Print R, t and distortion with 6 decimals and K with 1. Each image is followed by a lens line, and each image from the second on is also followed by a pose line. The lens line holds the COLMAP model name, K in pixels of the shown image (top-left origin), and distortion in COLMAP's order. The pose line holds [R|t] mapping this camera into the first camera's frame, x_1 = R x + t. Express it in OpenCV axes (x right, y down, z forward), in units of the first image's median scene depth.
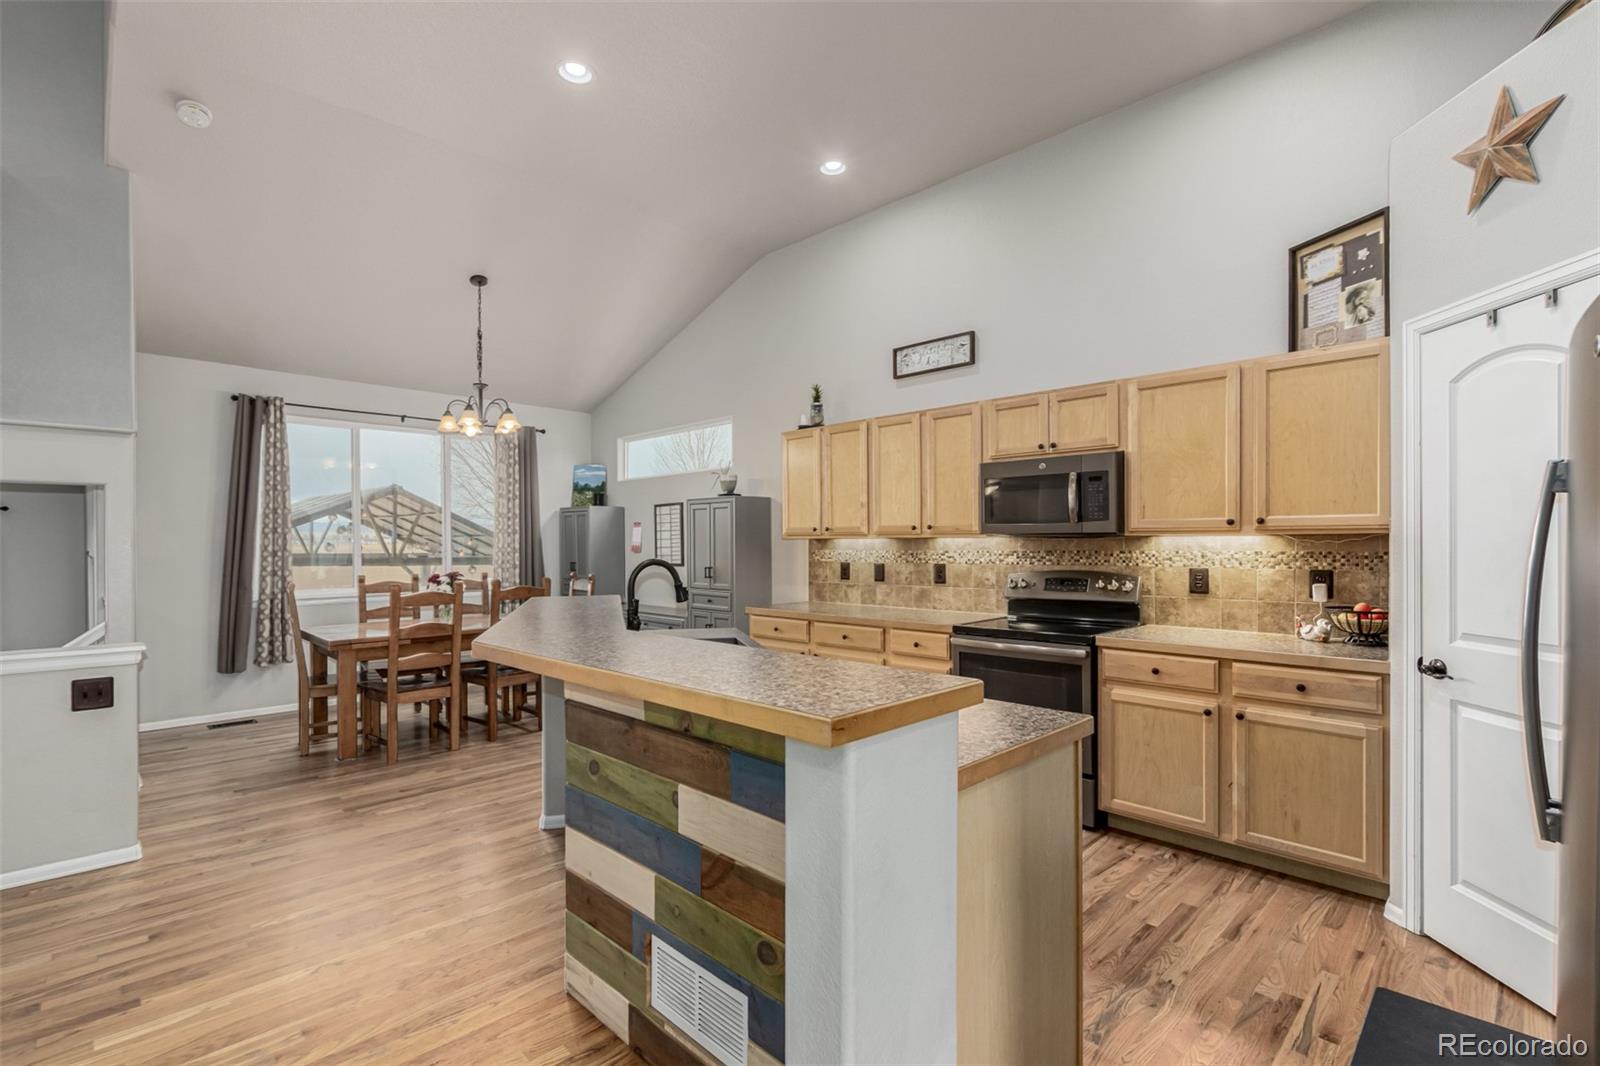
lens RADIAL K [[735.0, 0, 797.4], [0, 735.0, 542.2], [0, 0, 1]] dist [-0.004000, 0.003339]
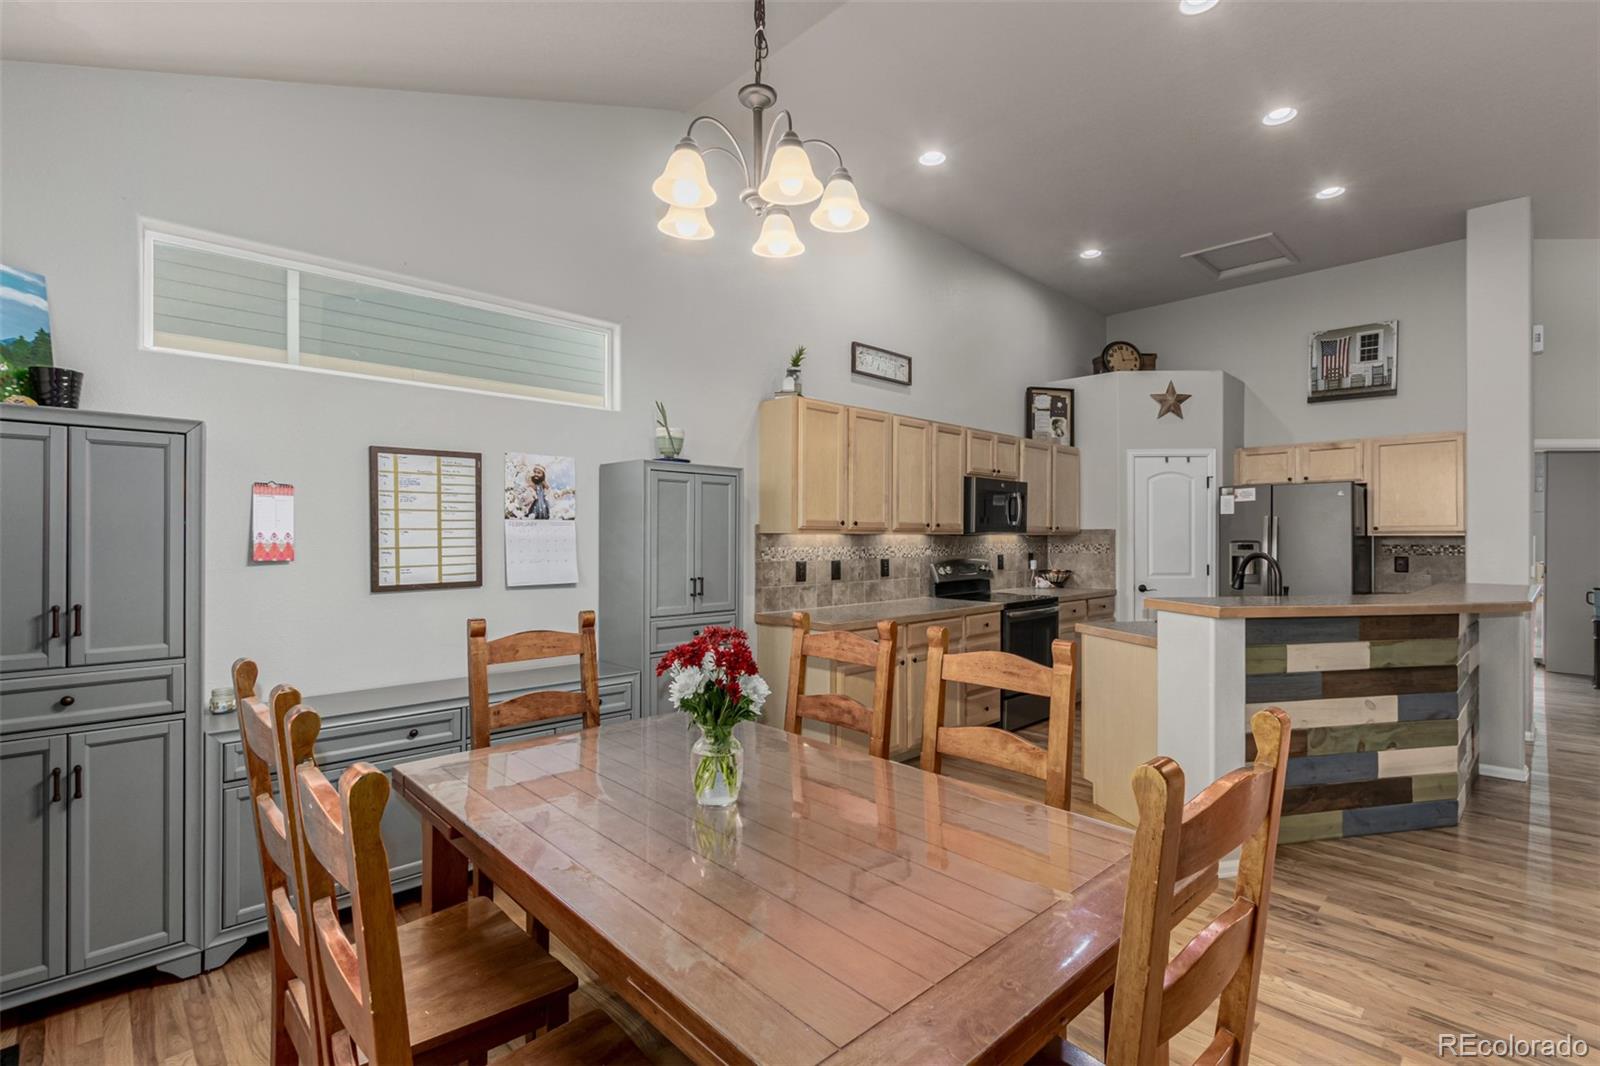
lens RADIAL K [[735.0, 0, 797.5], [0, 735.0, 532.7], [0, 0, 1]] dist [-0.004000, 0.003339]
pose [[0.016697, 0.013096, 0.999775, -0.841498], [0.002271, 0.999911, -0.013136, 0.005473], [-0.999858, 0.002490, 0.016666, 1.050551]]
